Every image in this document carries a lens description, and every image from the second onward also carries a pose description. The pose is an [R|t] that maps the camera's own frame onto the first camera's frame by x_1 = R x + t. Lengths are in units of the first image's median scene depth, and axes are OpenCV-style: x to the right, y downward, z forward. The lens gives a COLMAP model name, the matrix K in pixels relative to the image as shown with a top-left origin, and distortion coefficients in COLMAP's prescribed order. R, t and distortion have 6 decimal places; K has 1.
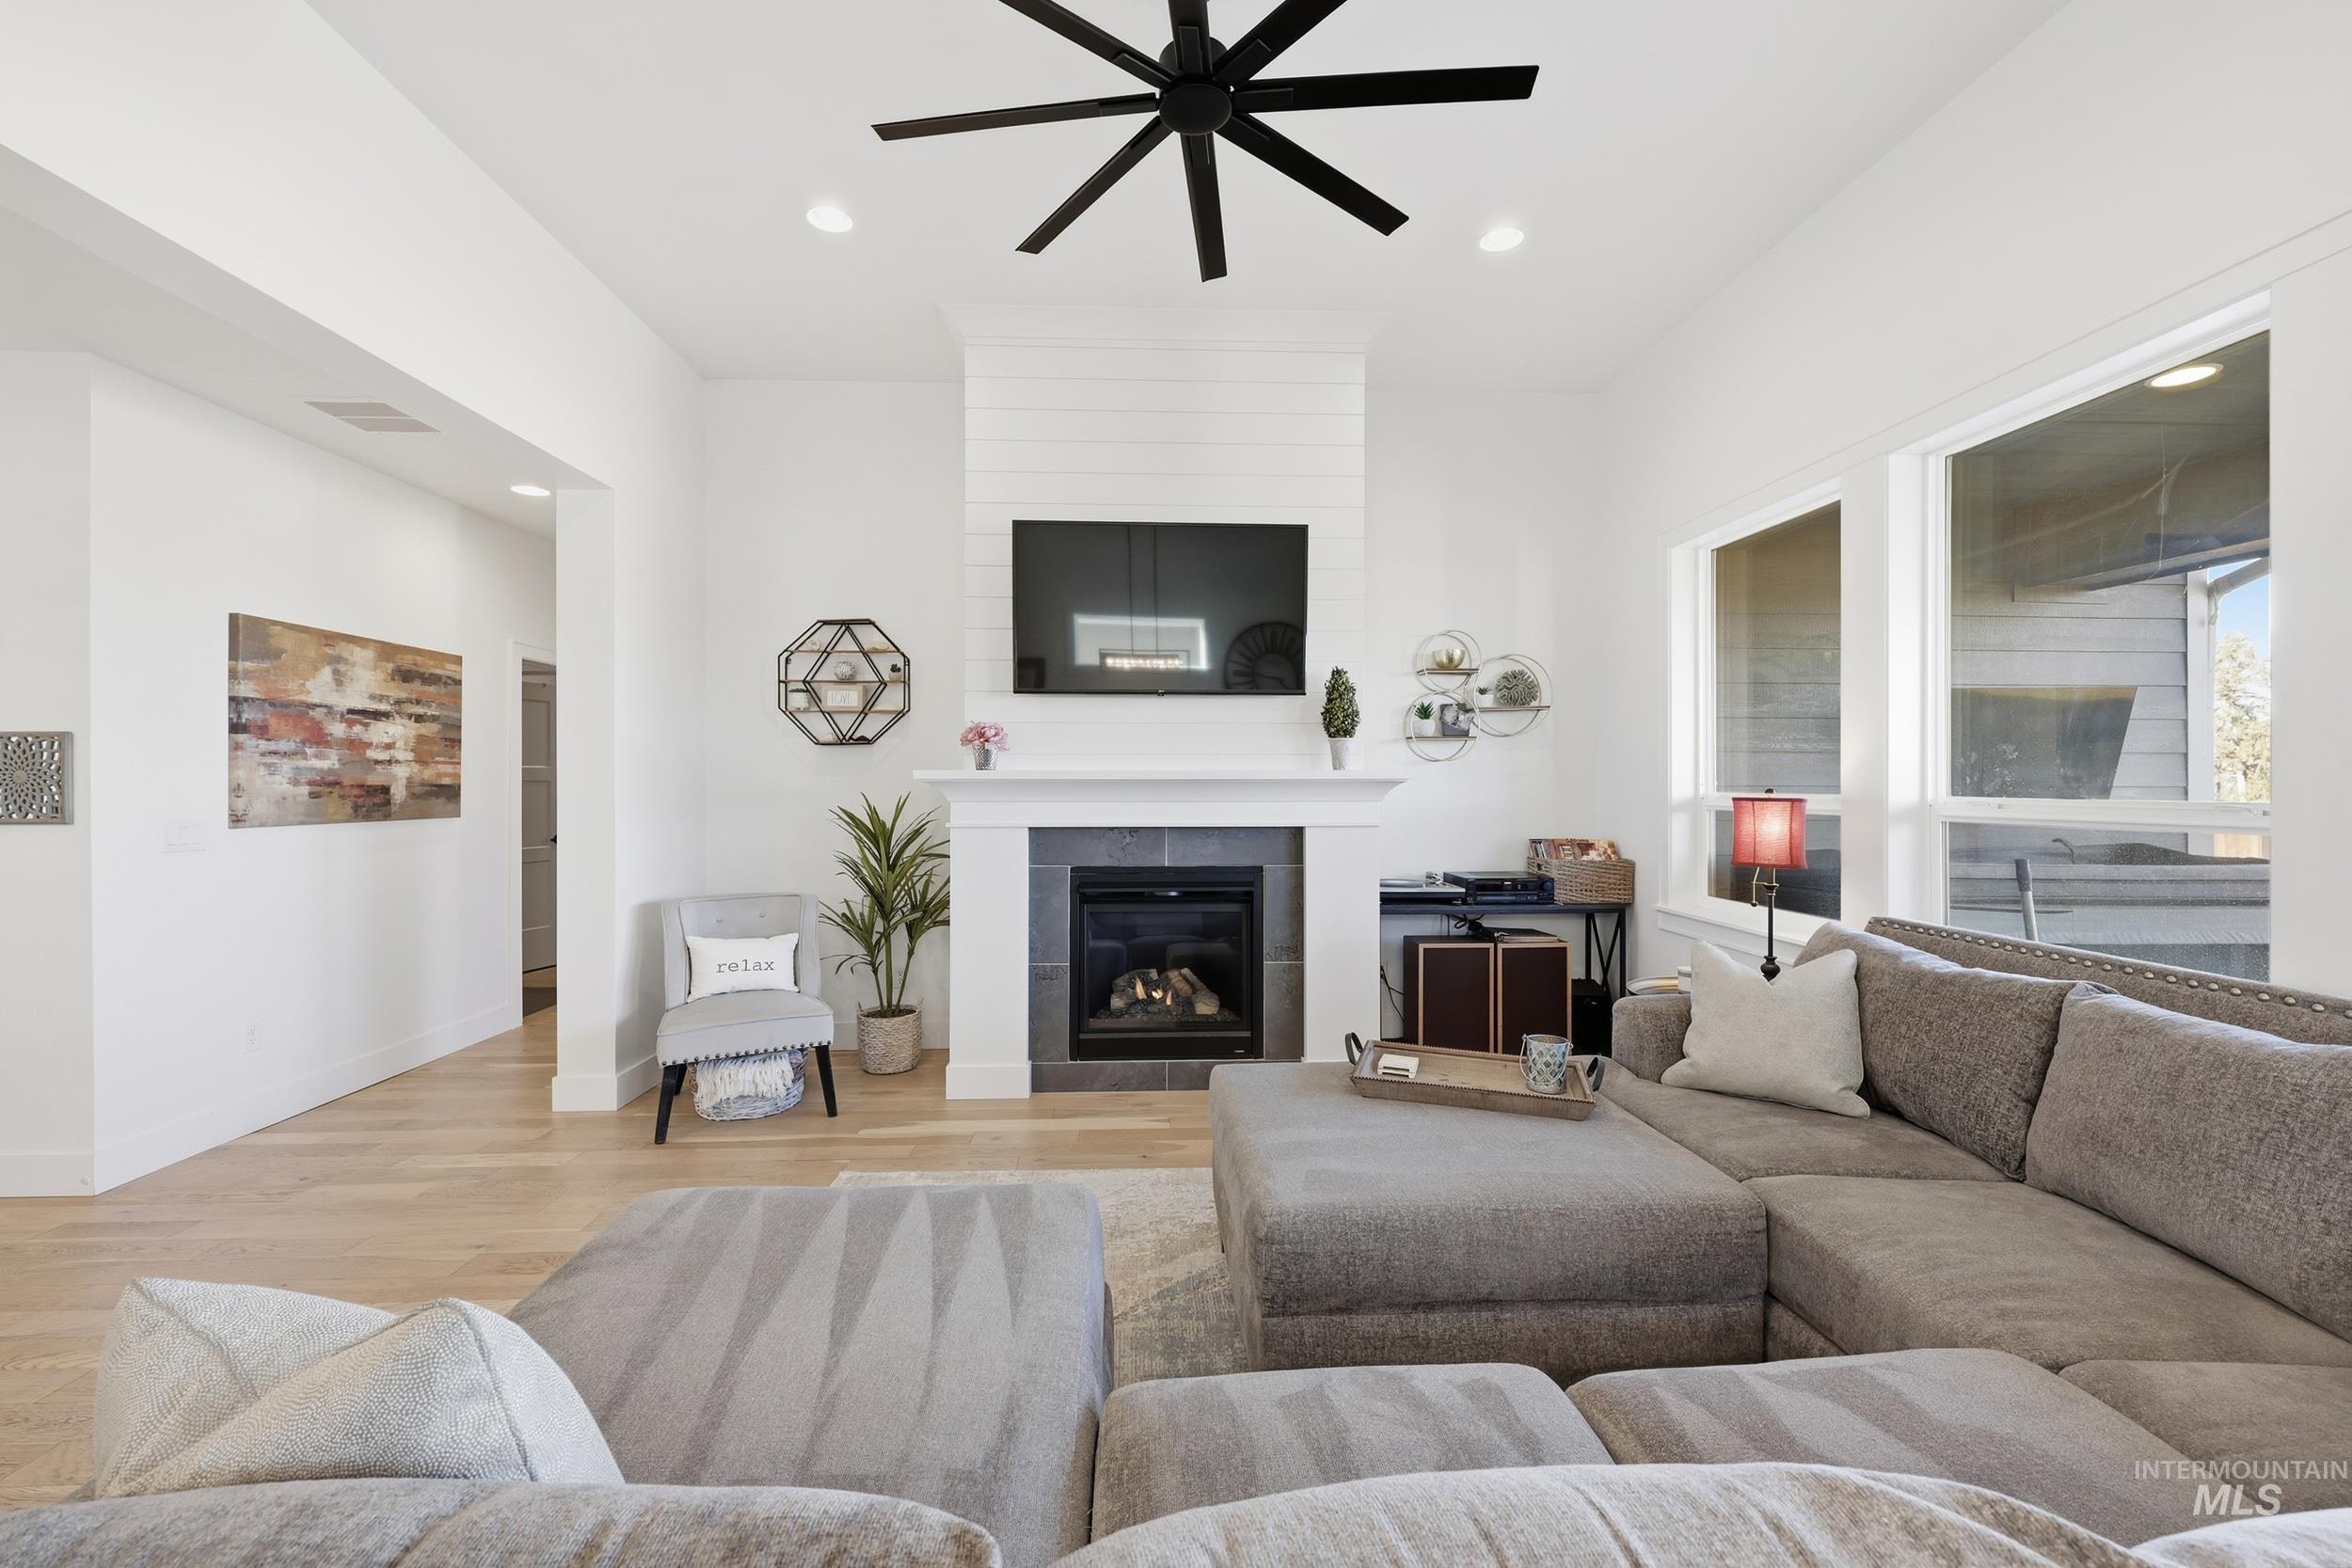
lens RADIAL K [[952.3, 0, 1173.0], [0, 952.3, 789.7], [0, 0, 1]] dist [-0.001522, -0.000038]
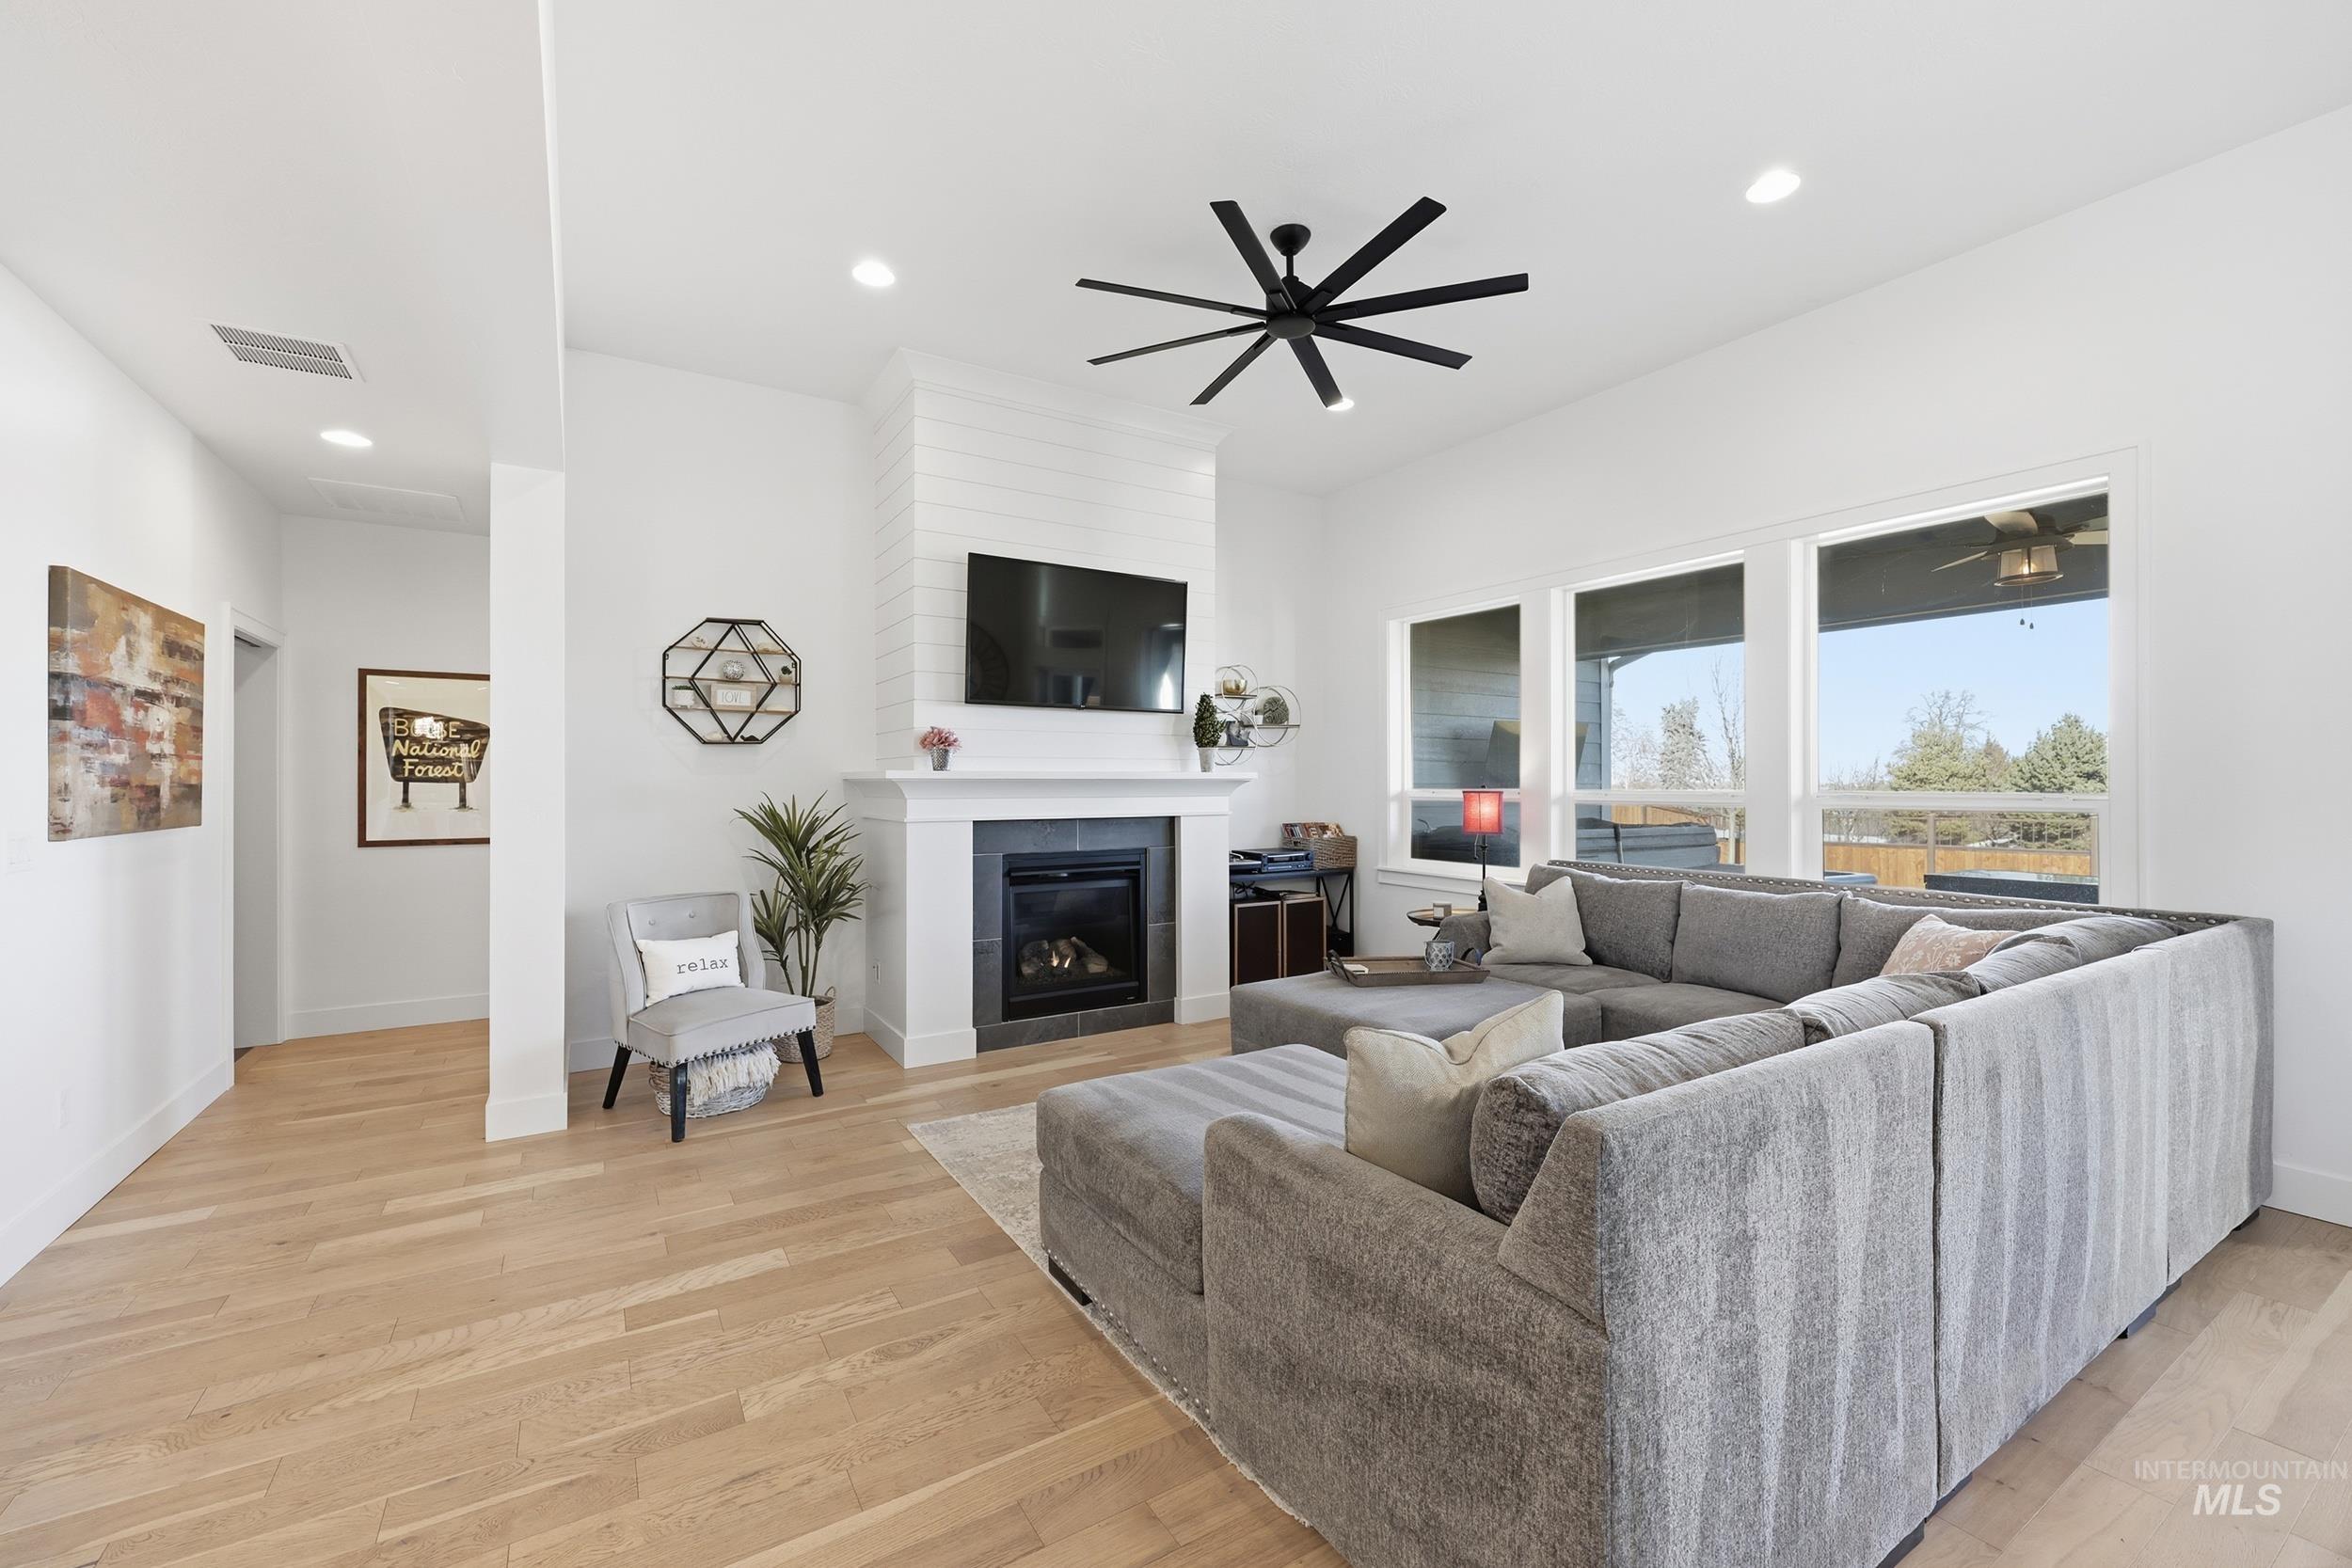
lens RADIAL K [[952.3, 0, 1181.4], [0, 952.3, 783.9], [0, 0, 1]] dist [-0.001522, -0.000038]
pose [[0.870628, -0.002033, 0.491937, -0.490114], [0.004736, 0.999980, -0.004249, 0.001237], [-0.491919, 0.006029, 0.870620, -0.116106]]
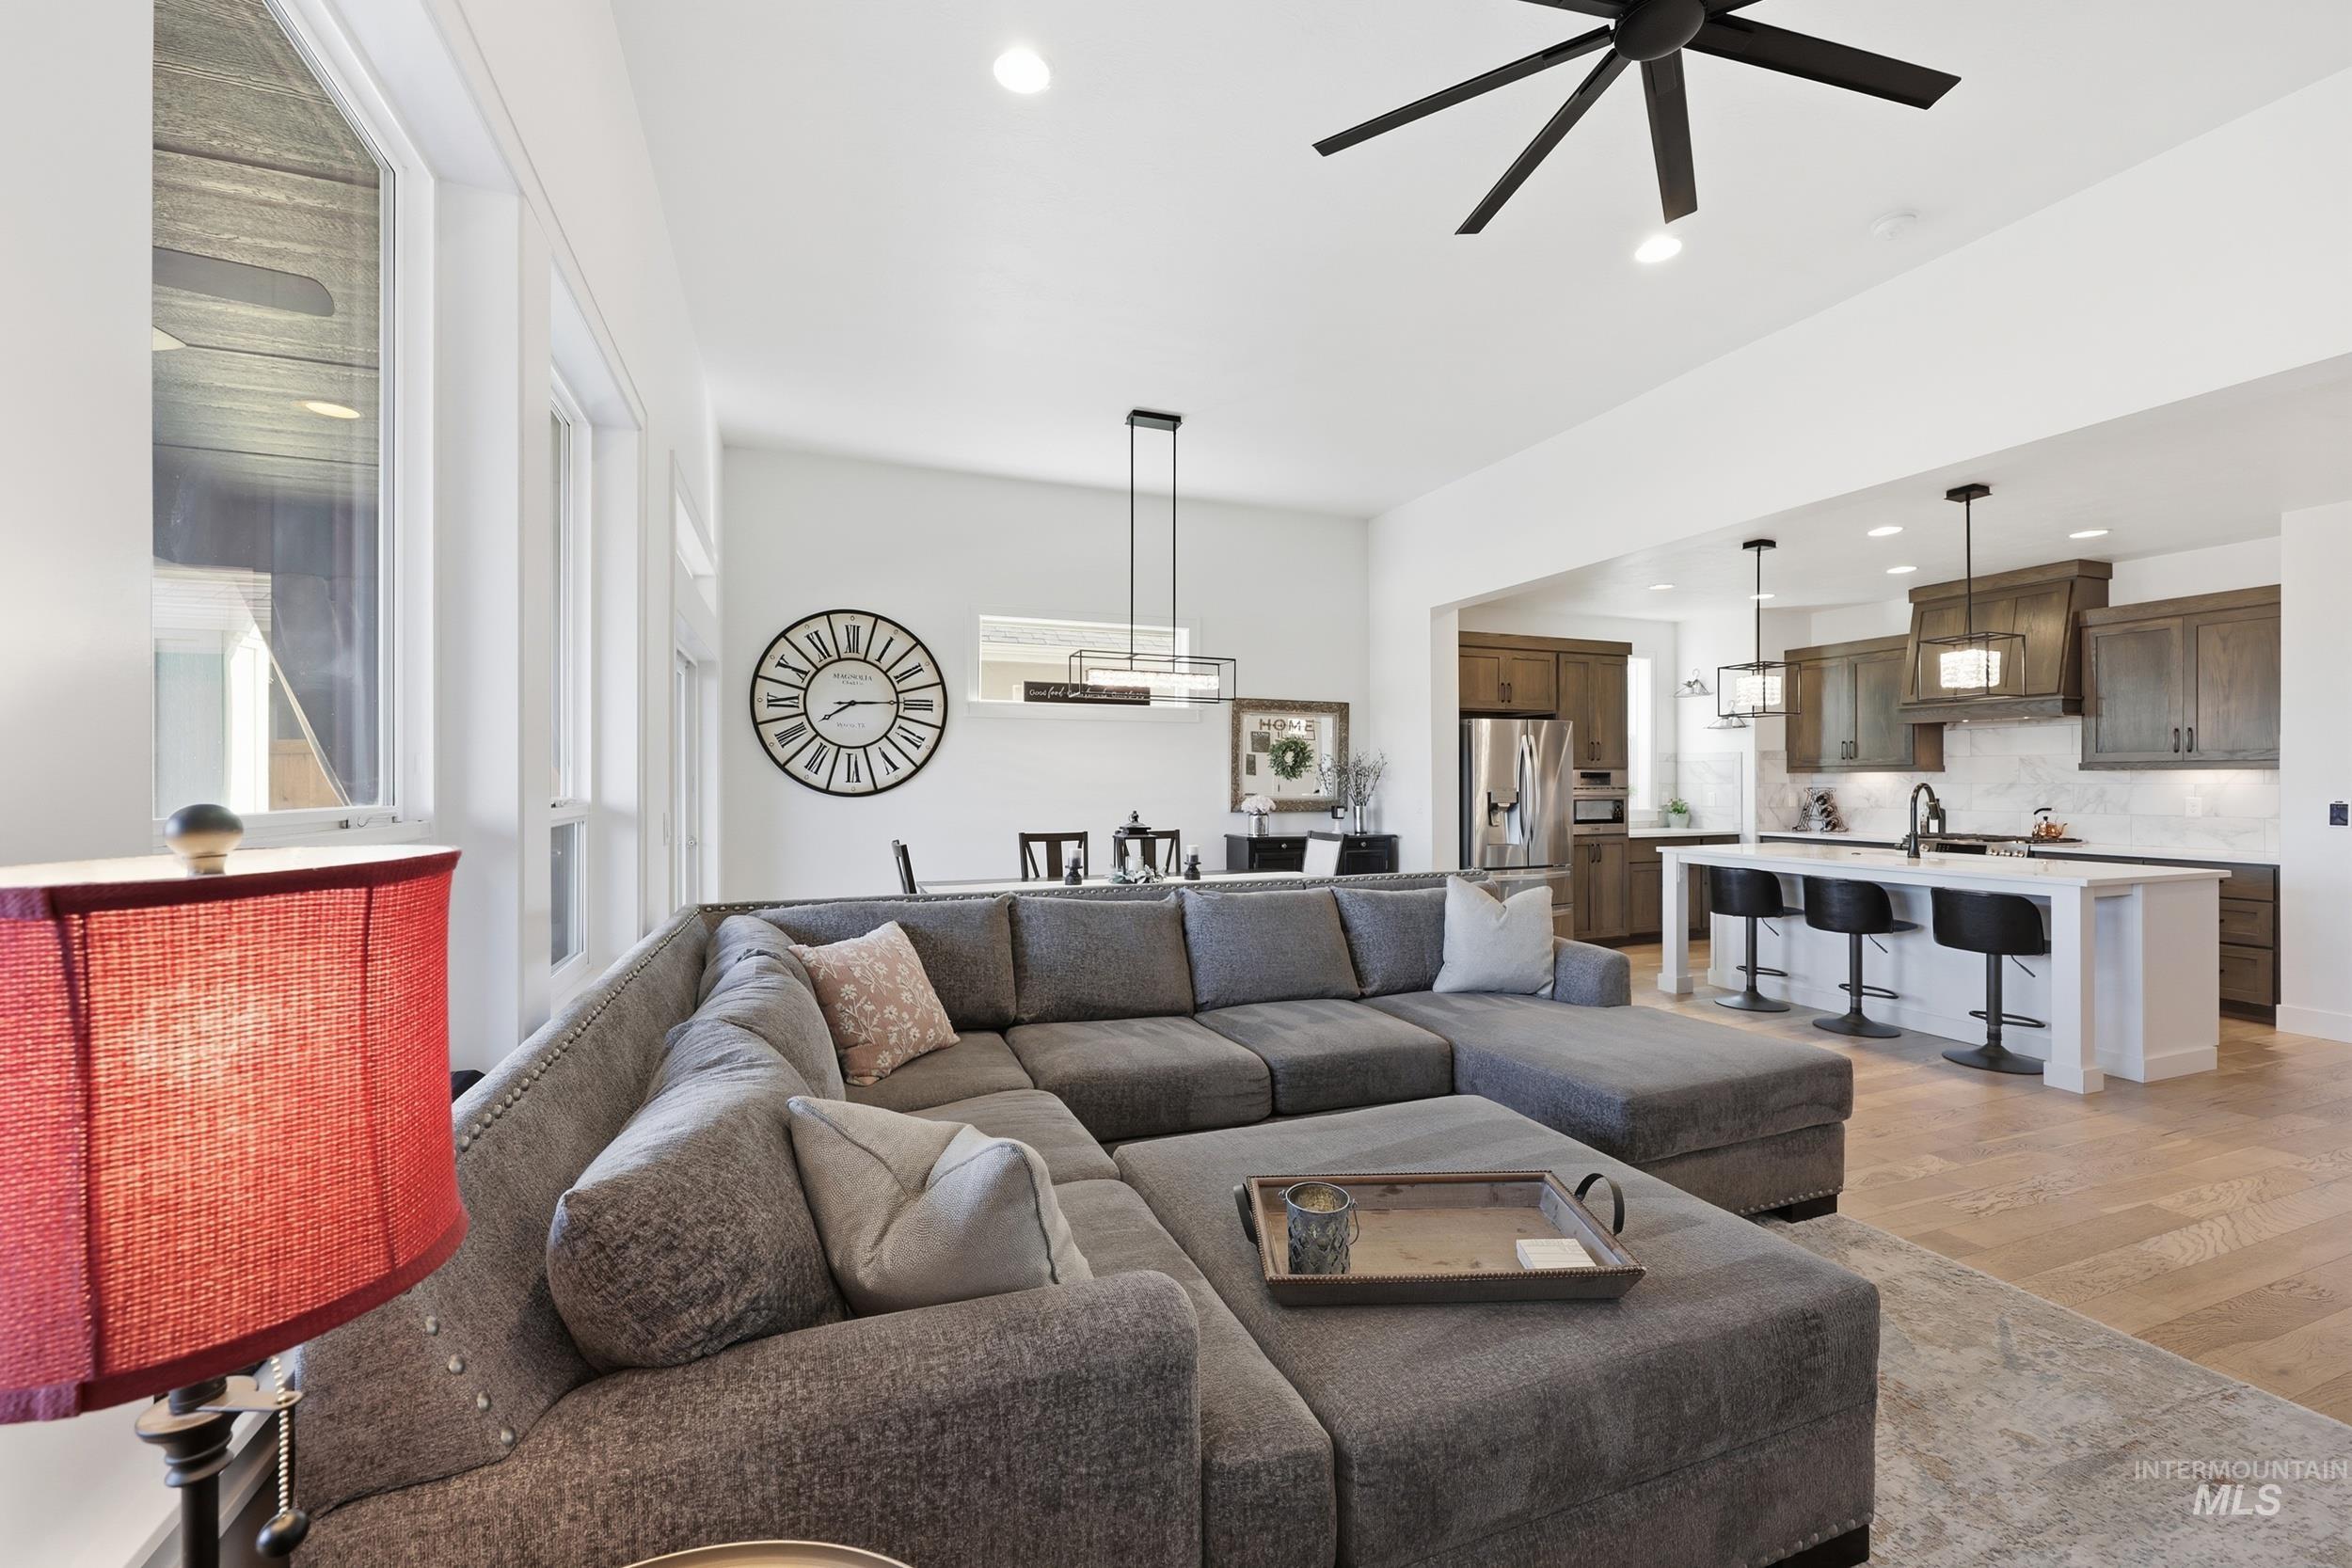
lens RADIAL K [[952.3, 0, 1169.6], [0, 952.3, 783.6], [0, 0, 1]] dist [-0.001522, -0.000038]
pose [[-0.948783, 0.001060, -0.315926, 0.429105], [-0.000875, 0.999982, 0.005984, -0.000585], [0.315926, 0.005954, -0.948765, 0.981944]]
